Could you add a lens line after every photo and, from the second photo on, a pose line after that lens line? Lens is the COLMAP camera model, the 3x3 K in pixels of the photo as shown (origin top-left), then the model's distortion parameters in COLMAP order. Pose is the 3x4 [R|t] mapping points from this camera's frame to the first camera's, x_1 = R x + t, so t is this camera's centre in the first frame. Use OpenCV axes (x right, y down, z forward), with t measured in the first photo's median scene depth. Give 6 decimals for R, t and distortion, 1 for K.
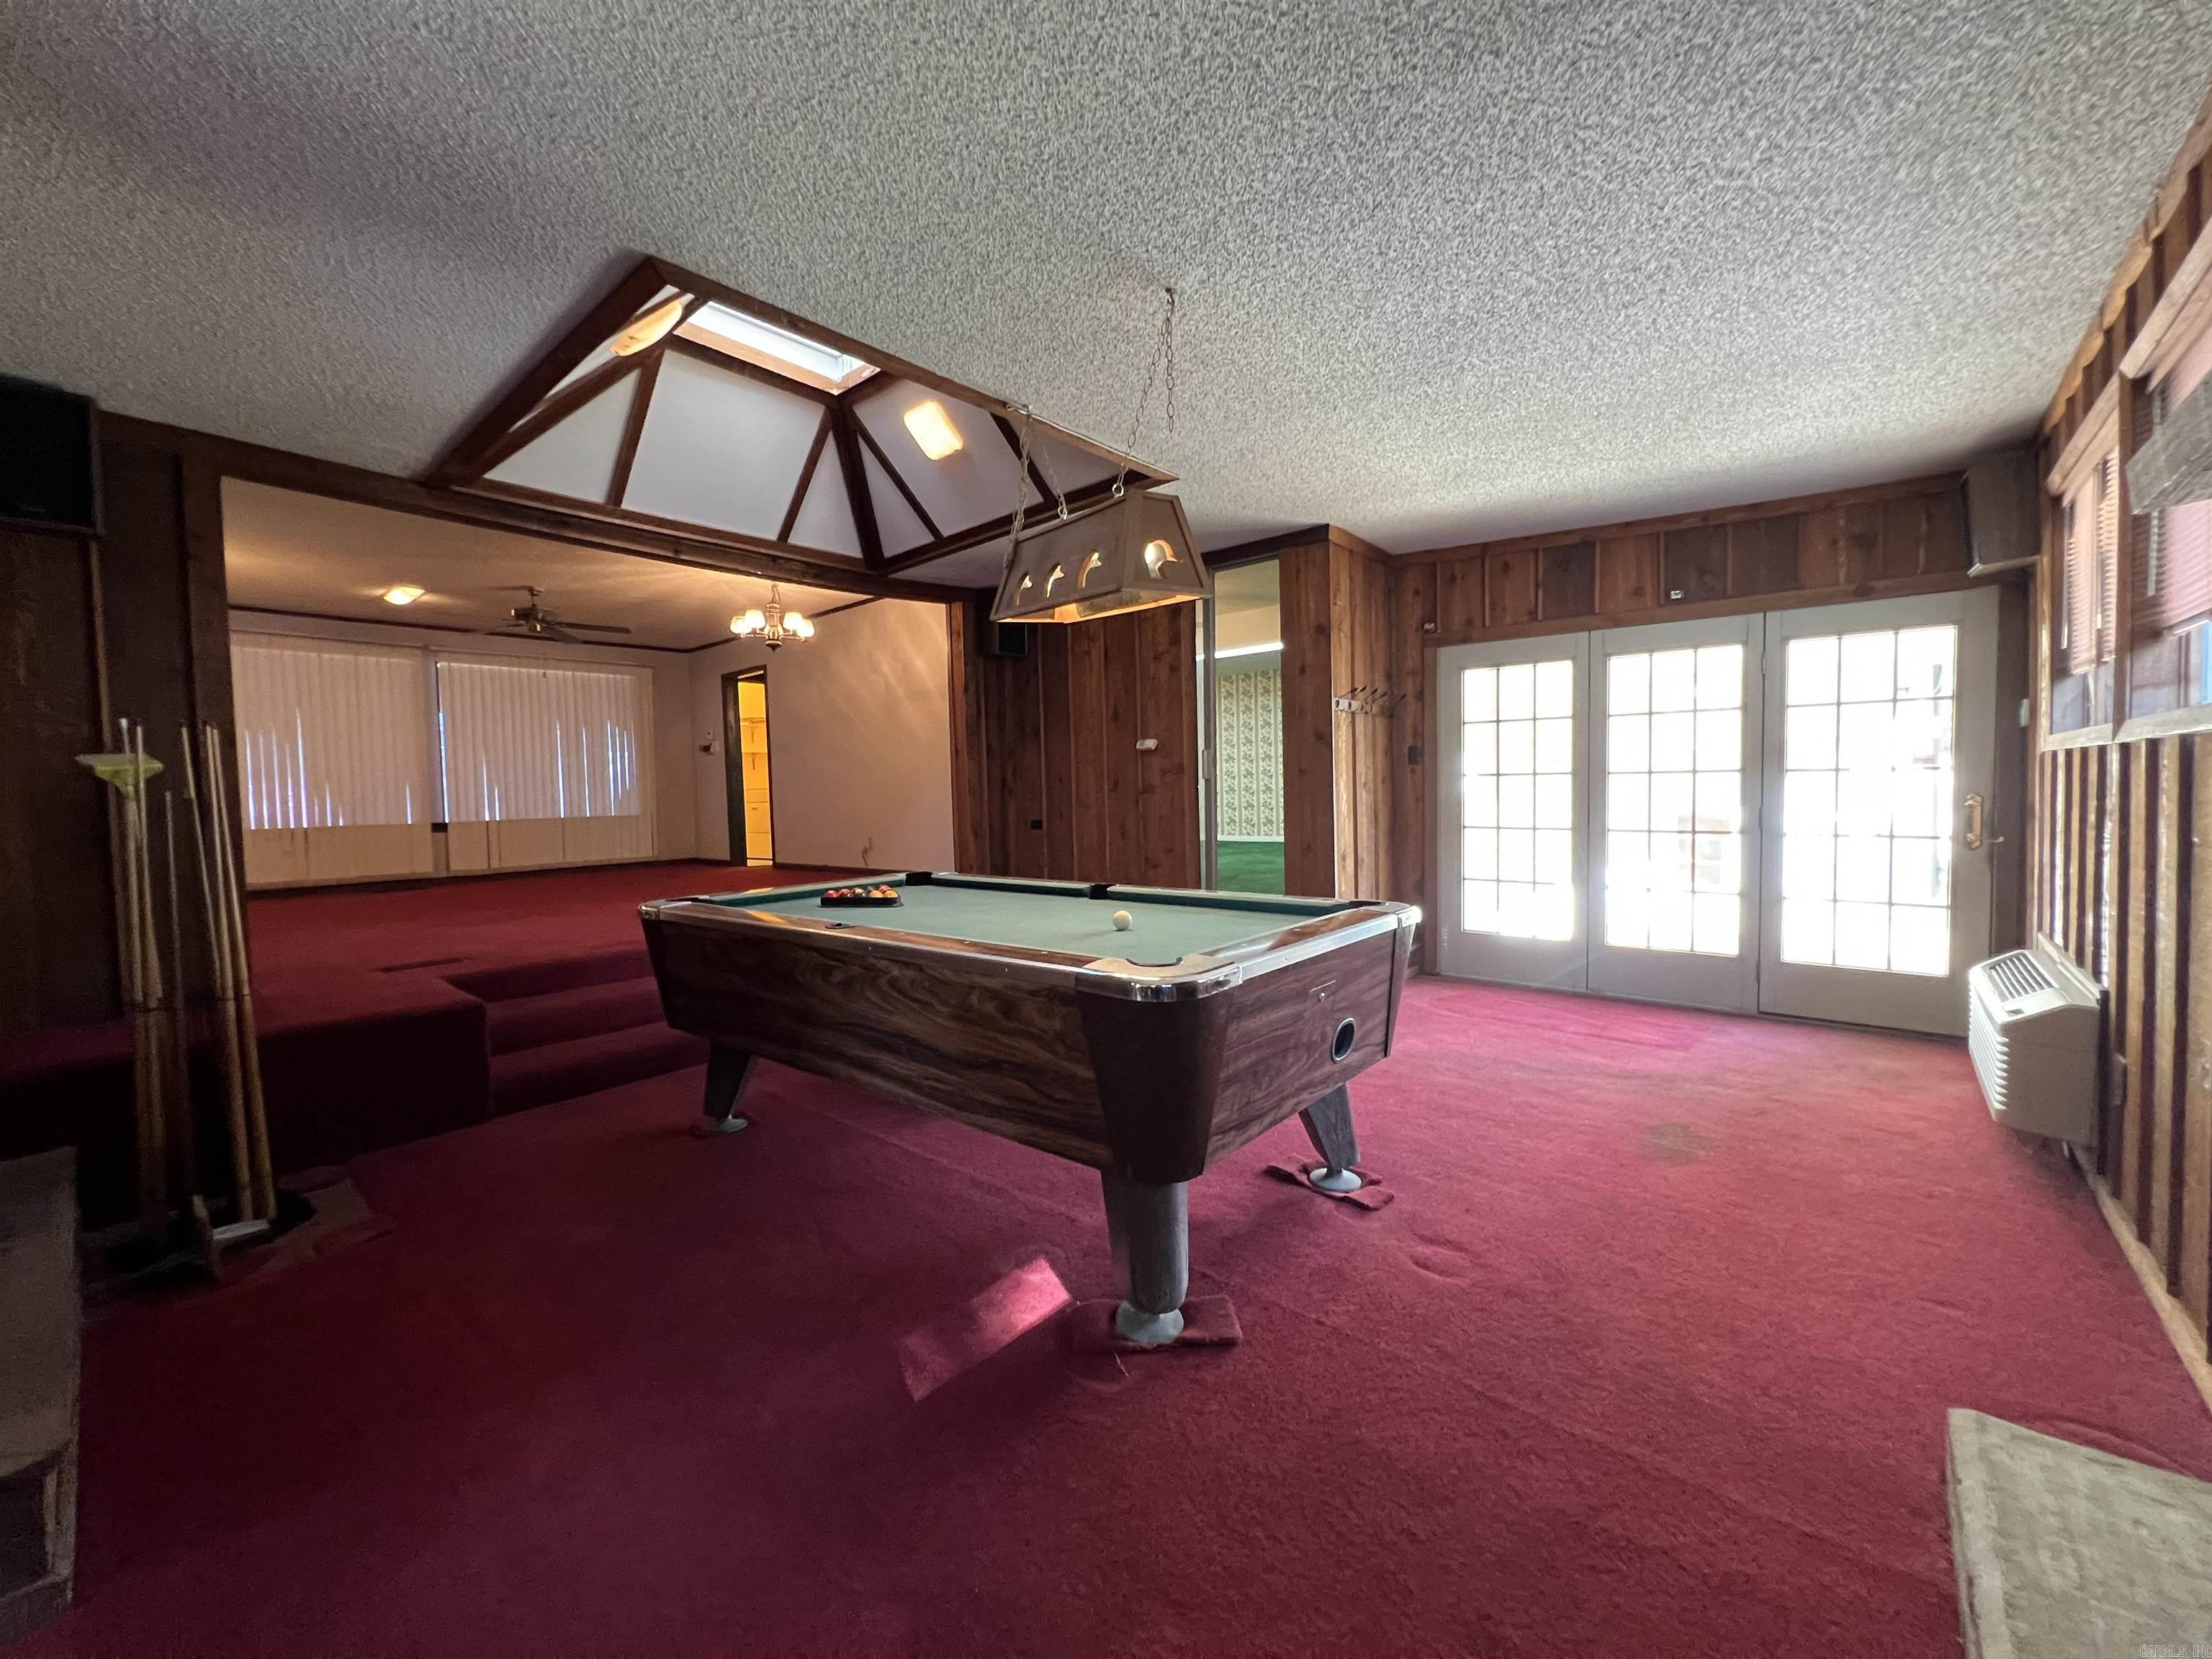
lens RADIAL K [[885.6, 0, 1106.0], [0, 885.6, 829.5], [0, 0, 1]] dist [0.001298, 0.000703]
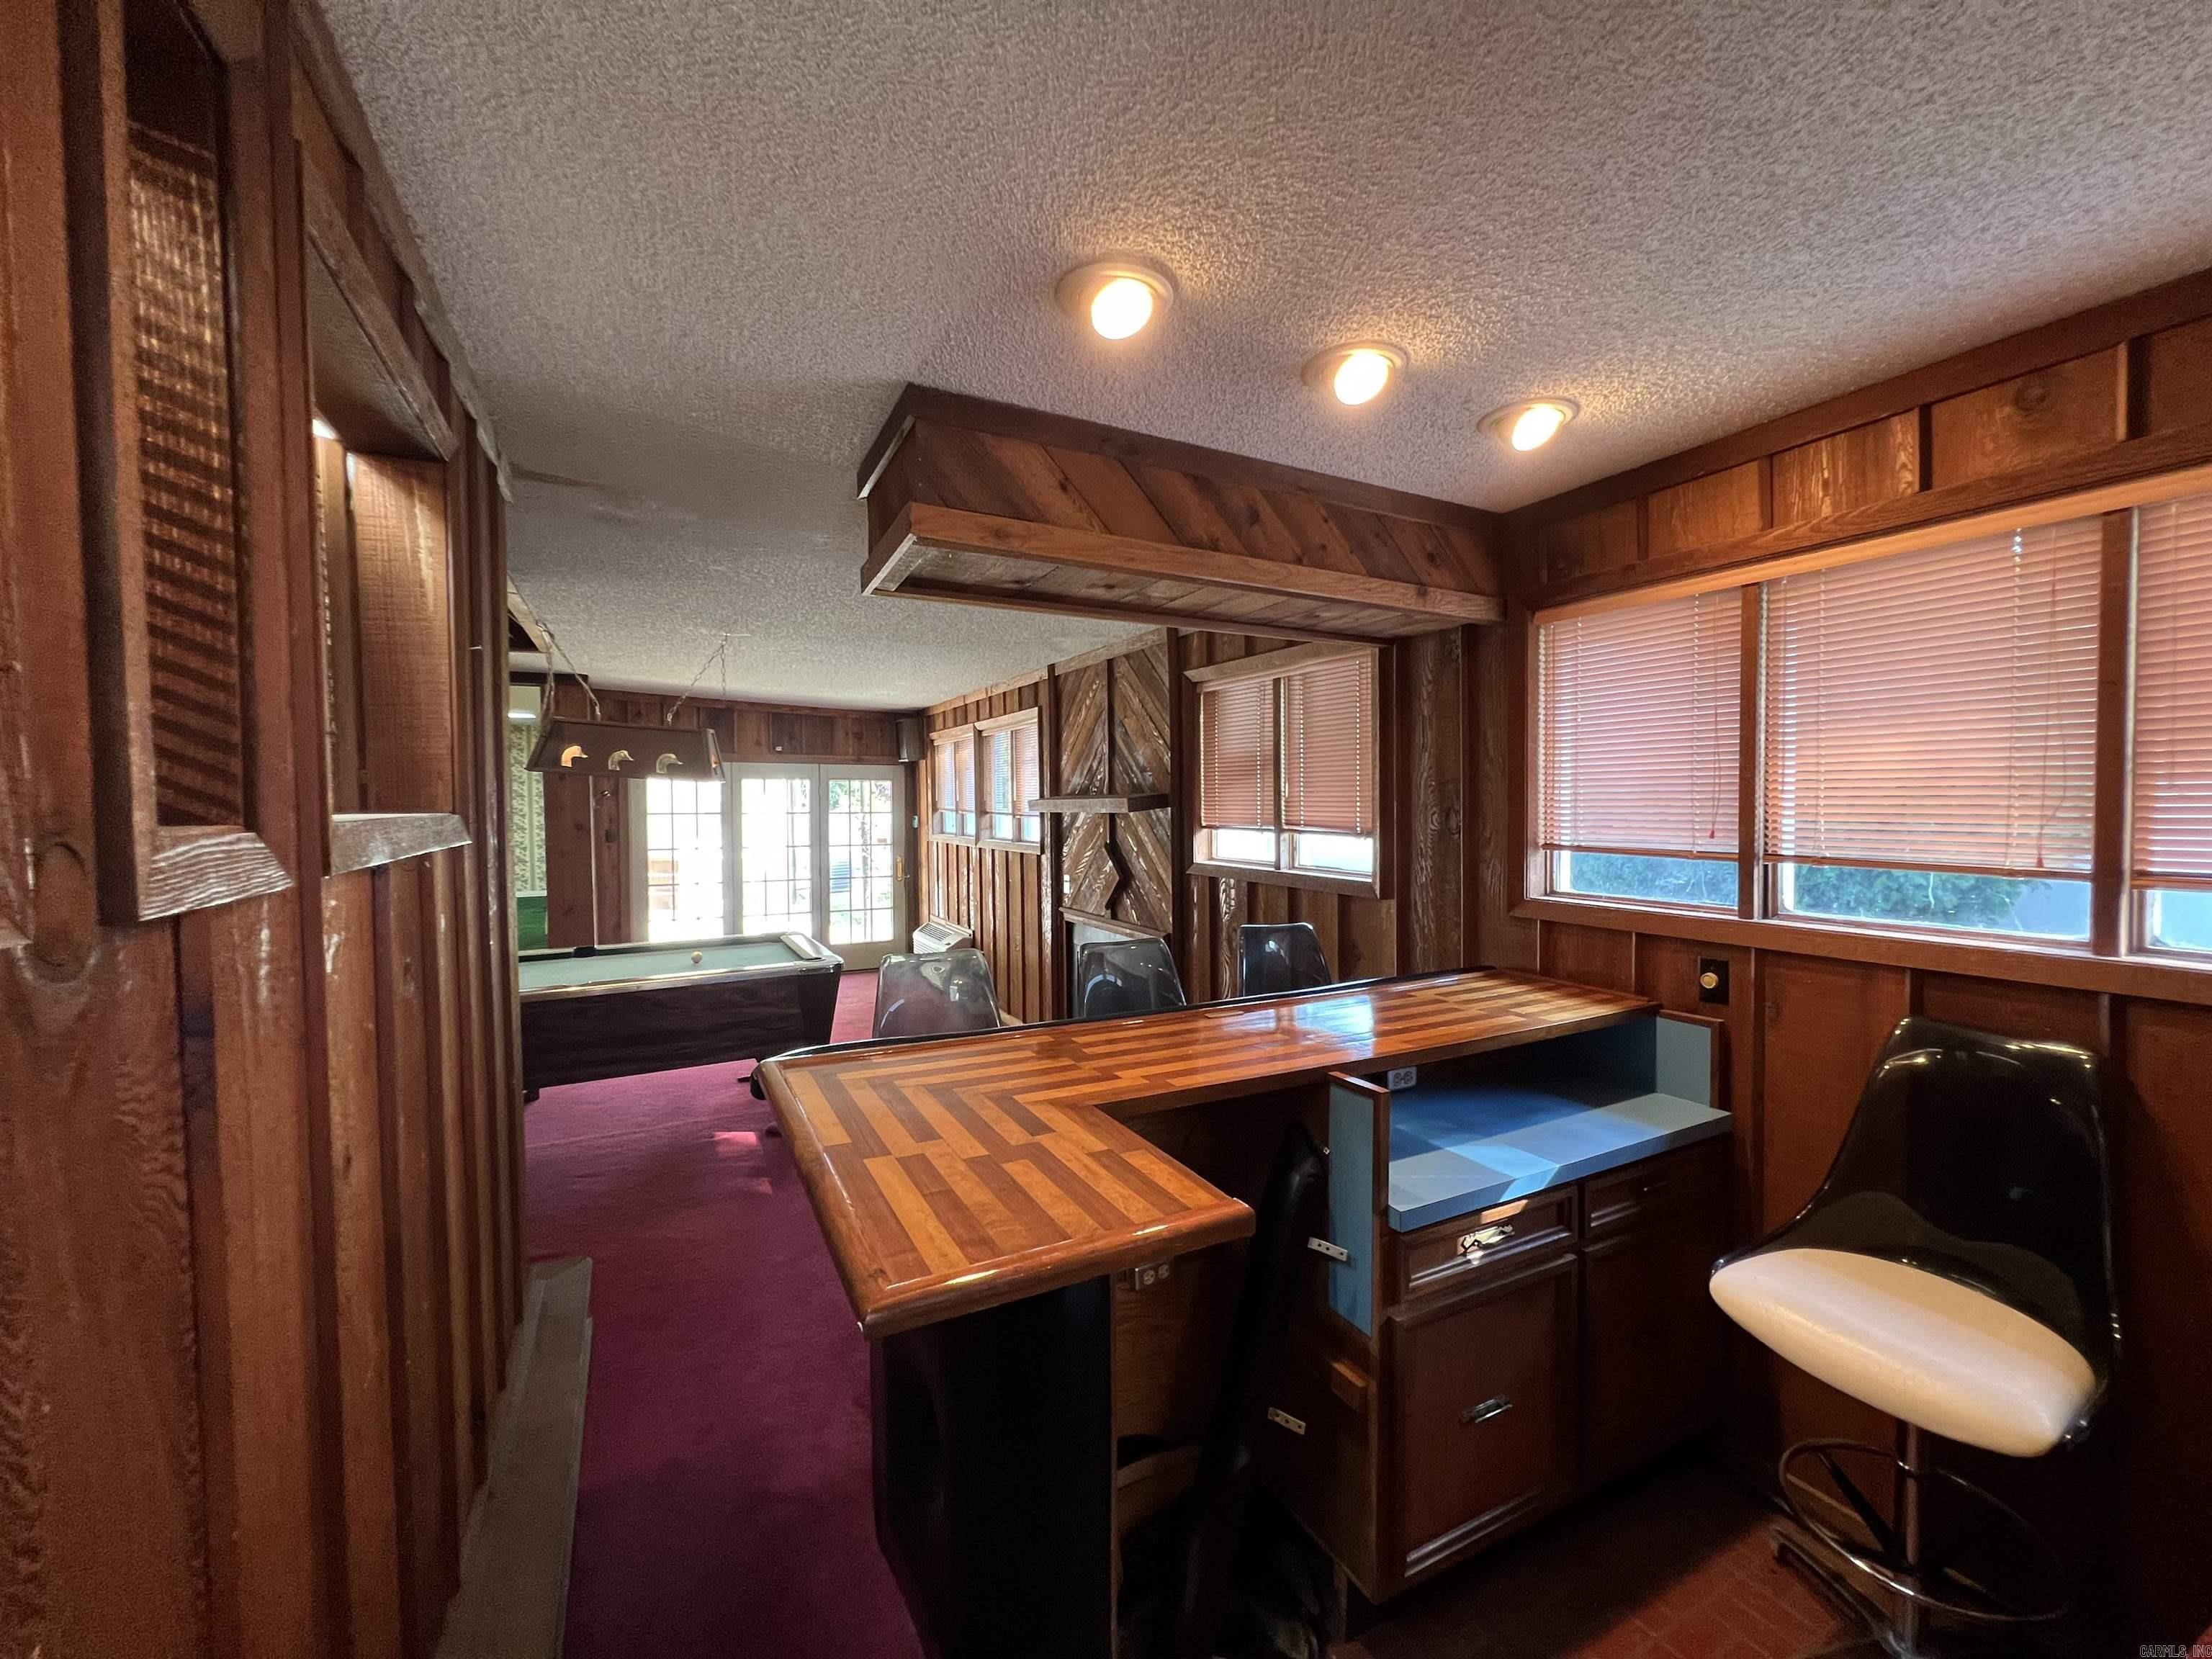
lens RADIAL K [[885.6, 0, 1106.0], [0, 885.6, 829.5], [0, 0, 1]] dist [0.001298, 0.000703]
pose [[0.375155, -0.010021, 0.926908, -0.746353], [0.040572, 0.999161, -0.005619, -0.064124], [-0.926074, 0.039714, 0.375247, -0.265389]]
